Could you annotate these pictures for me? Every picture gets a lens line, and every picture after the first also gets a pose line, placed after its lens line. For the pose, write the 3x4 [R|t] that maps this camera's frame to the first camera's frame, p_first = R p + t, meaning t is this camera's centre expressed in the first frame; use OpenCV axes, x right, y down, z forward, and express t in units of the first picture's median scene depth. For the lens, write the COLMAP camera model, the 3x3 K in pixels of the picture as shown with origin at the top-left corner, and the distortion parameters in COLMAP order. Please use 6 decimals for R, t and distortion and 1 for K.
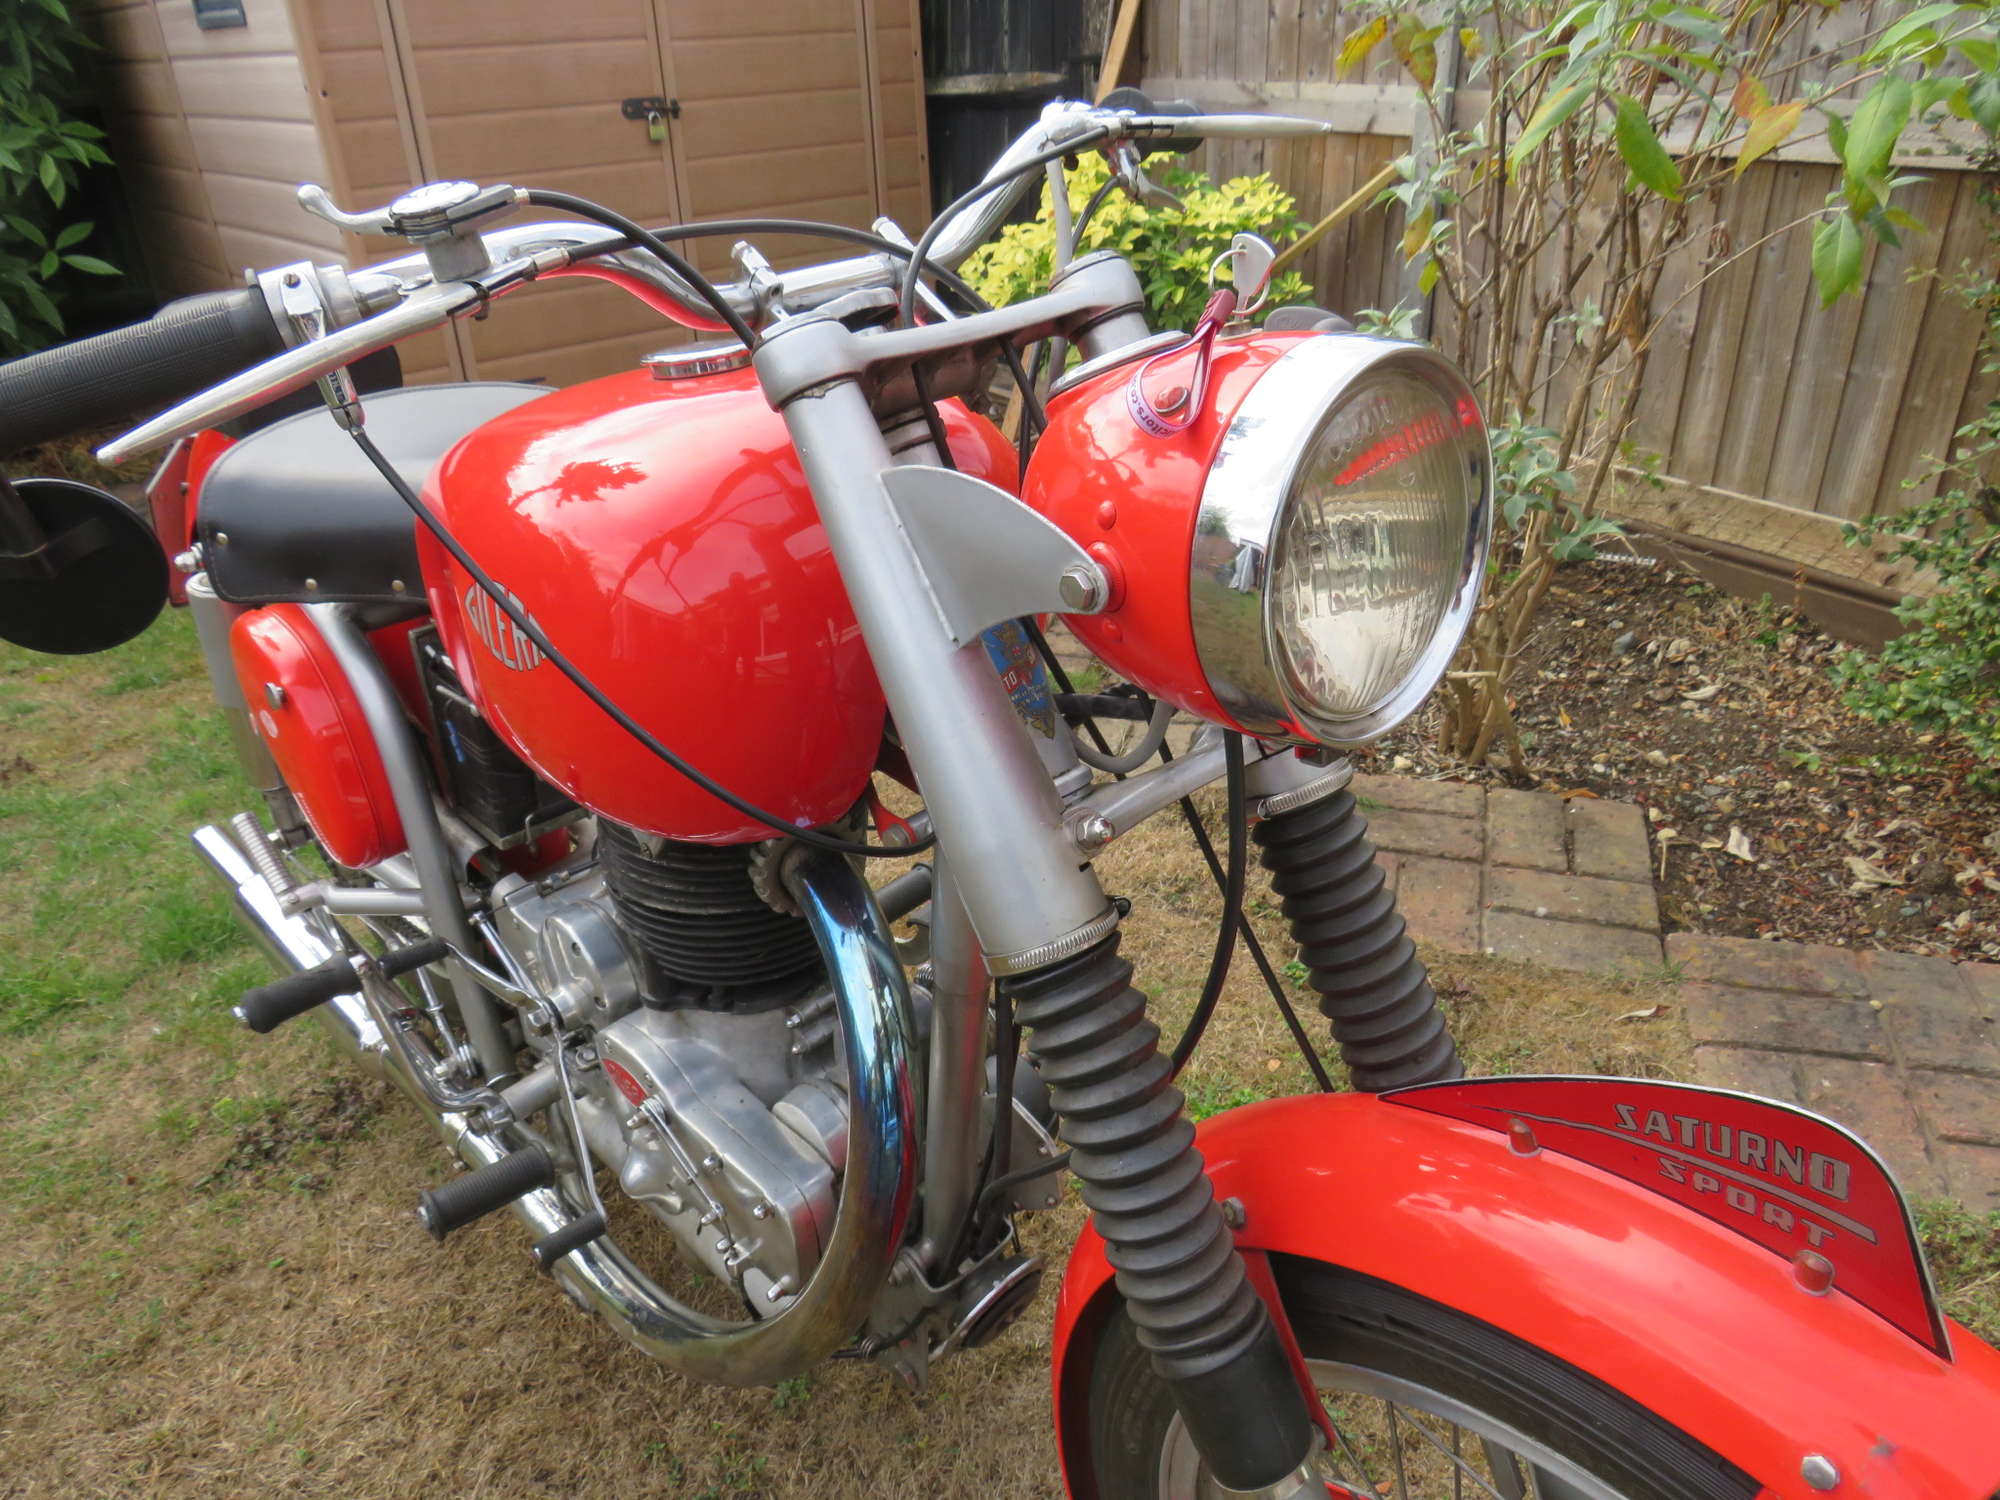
lens RADIAL K [[1414.0, 0, 995.8], [0, 1414.0, 753.0], [0, 0, 1]] dist [-0.025925, -0.001540]
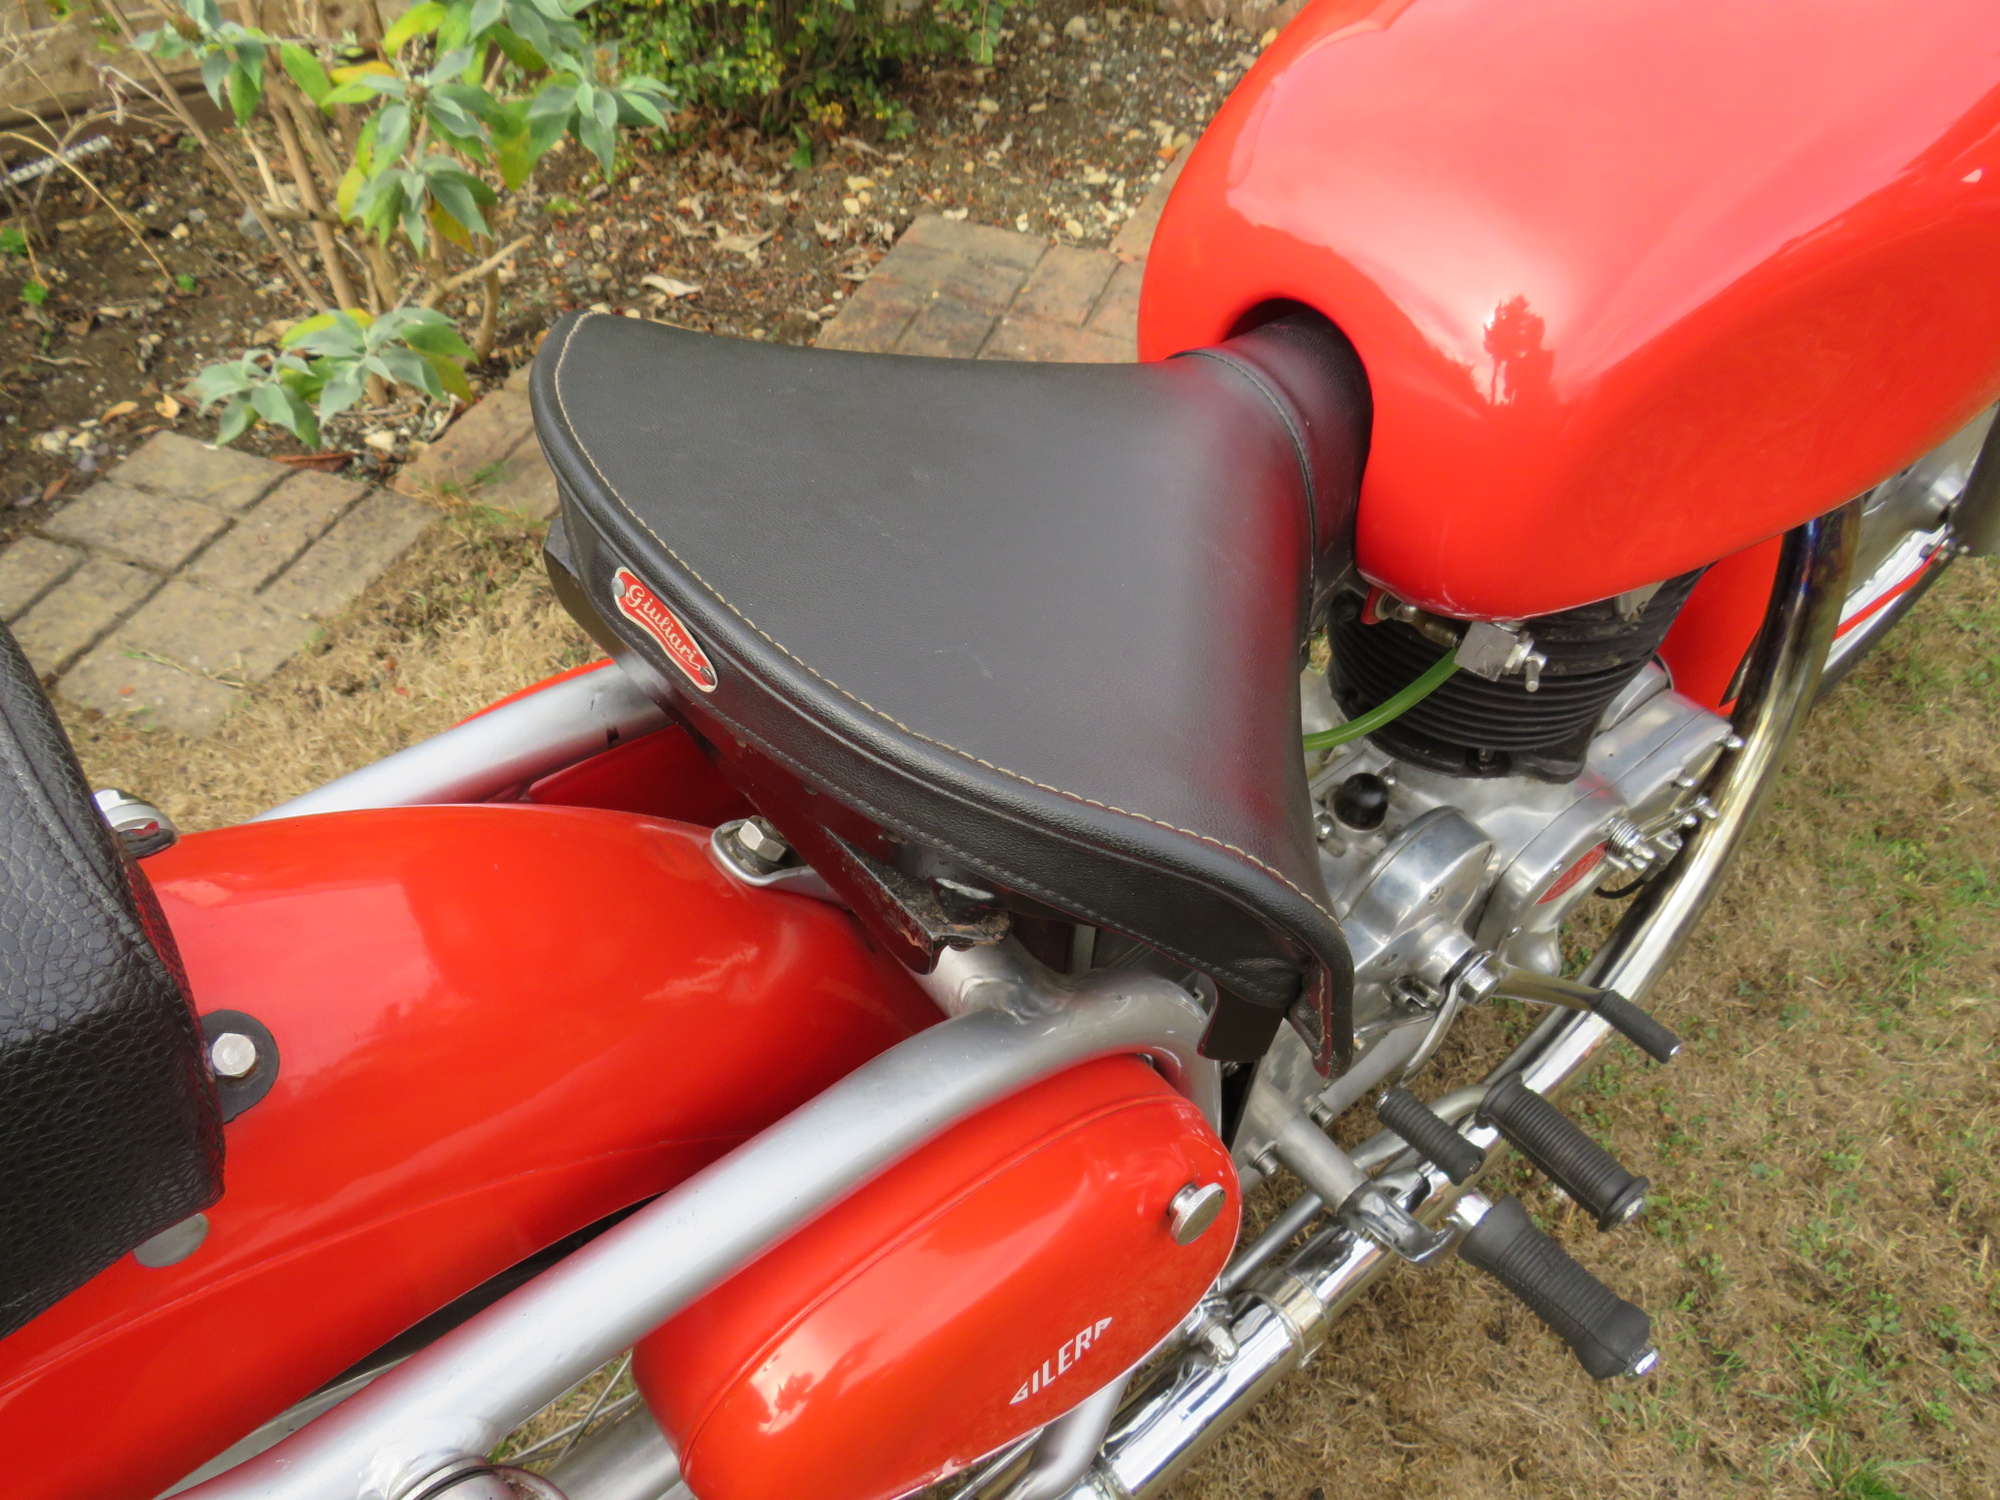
lens RADIAL K [[1414.0, 0, 993.4], [0, 1414.0, 749.8], [0, 0, 1]] dist [-0.025925, -0.001540]
pose [[0.074133, -0.701933, 0.708374, -0.616678], [0.447276, 0.658279, 0.605485, -0.338100], [-0.891318, 0.271953, 0.362758, 0.754306]]
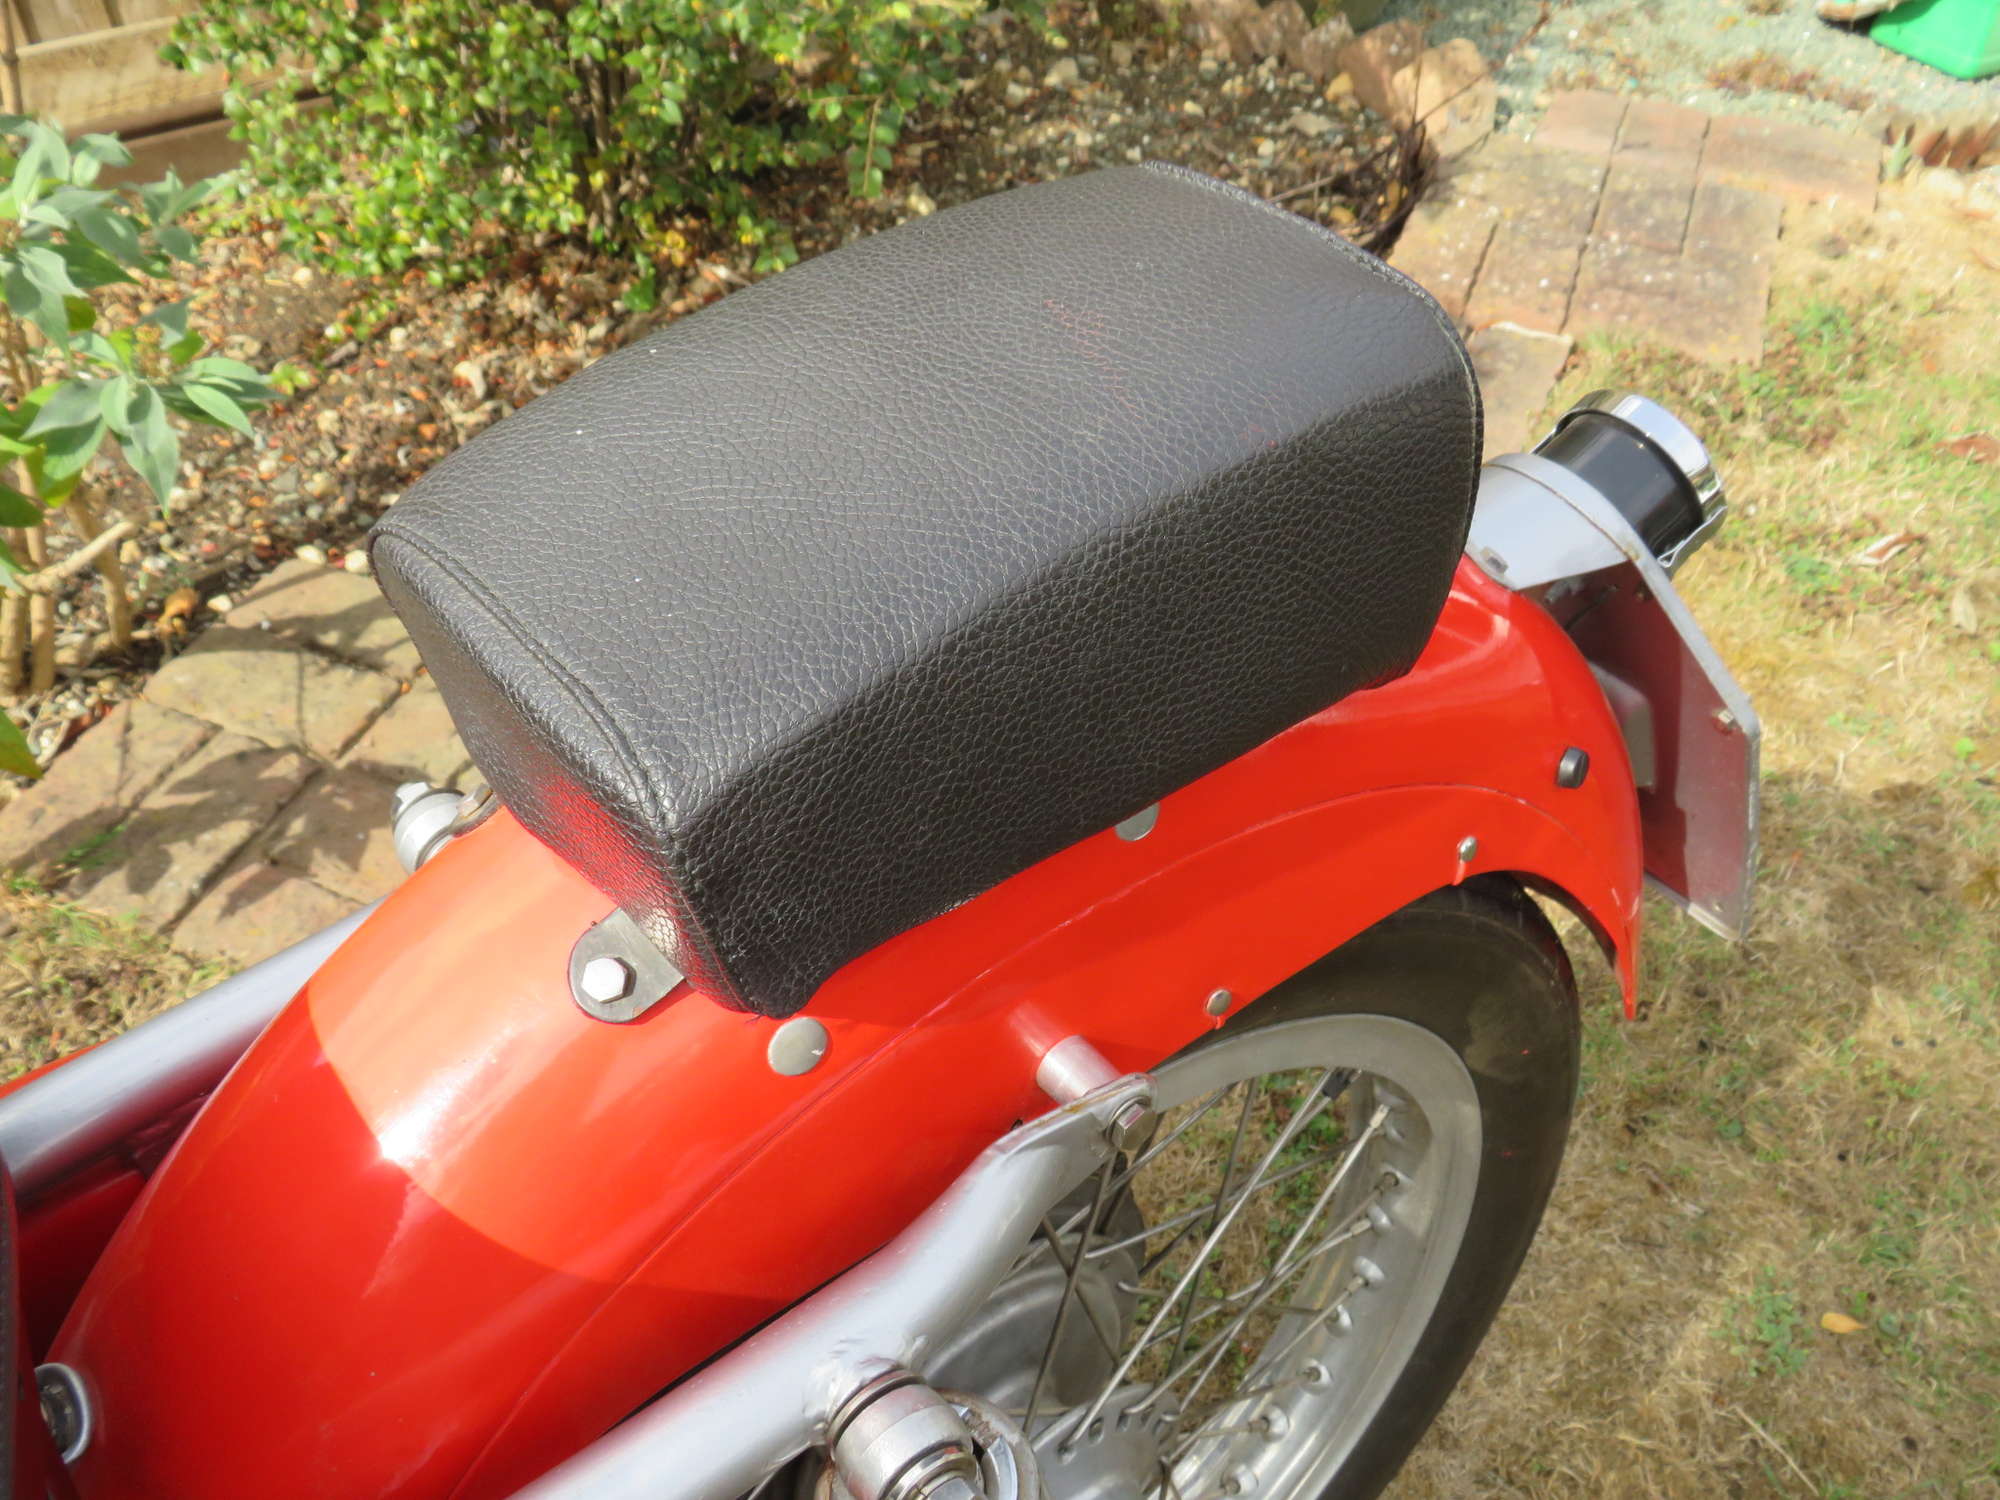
lens RADIAL K [[1904.2, 0, 990.2], [0, 1904.2, 741.5], [0, 0, 1]] dist [-0.052733, 0.000000]
pose [[0.109725, -0.651410, 0.750750, -0.330091], [0.468463, 0.700052, 0.538953, -0.339379], [-0.876643, 0.292561, 0.381975, 0.628568]]
